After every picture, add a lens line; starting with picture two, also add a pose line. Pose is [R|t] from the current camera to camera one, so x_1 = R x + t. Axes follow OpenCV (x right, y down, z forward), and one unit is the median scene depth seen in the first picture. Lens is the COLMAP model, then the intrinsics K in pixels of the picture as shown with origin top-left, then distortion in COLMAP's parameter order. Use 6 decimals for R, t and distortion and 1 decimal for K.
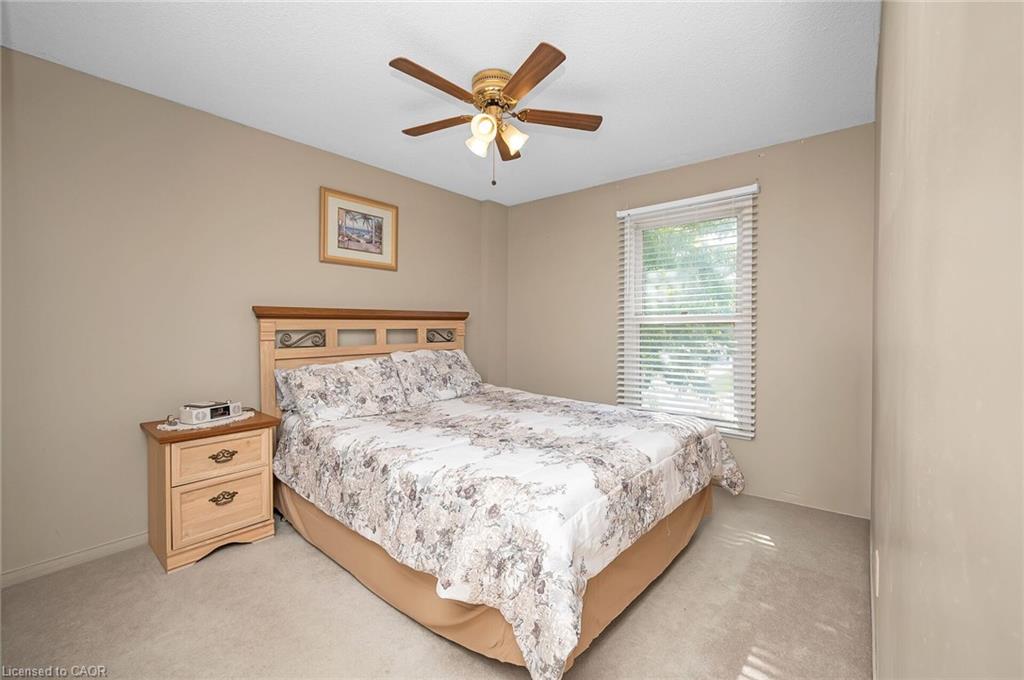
lens RADIAL K [[410.7, 0, 510.0], [0, 410.7, 336.1], [0, 0, 1]] dist [-0.003062, 0.000125]
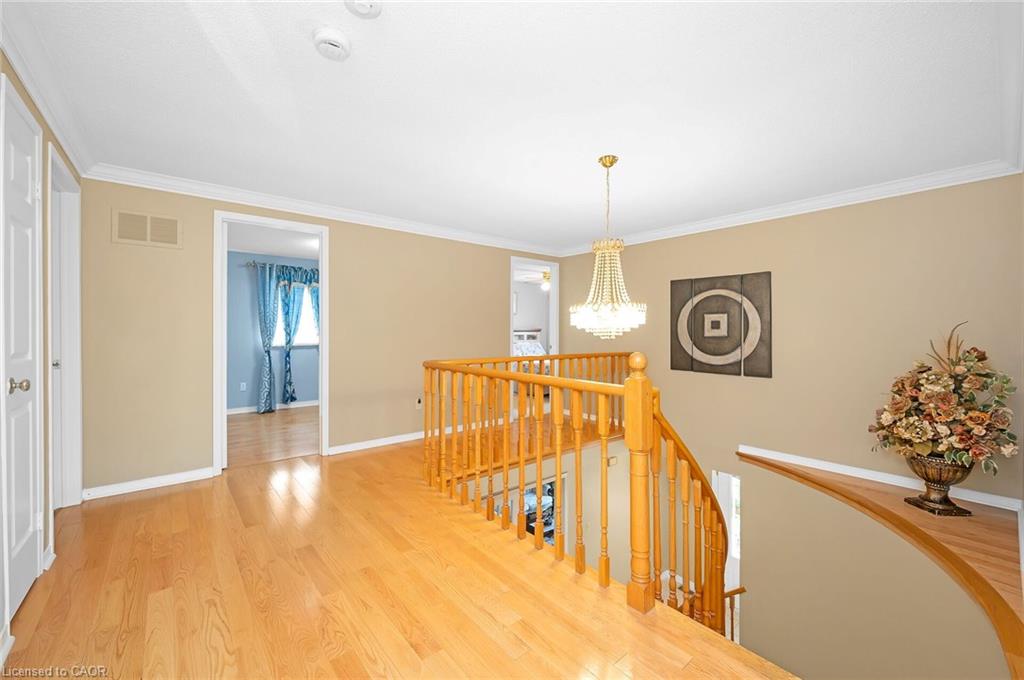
lens RADIAL K [[410.7, 0, 514.9], [0, 410.7, 332.3], [0, 0, 1]] dist [-0.003062, 0.000125]
pose [[0.983729, 0.000318, -0.179658, 0.219945], [-0.002265, 0.999941, -0.010633, -0.005599], [0.179644, 0.010867, 0.983672, -1.757649]]
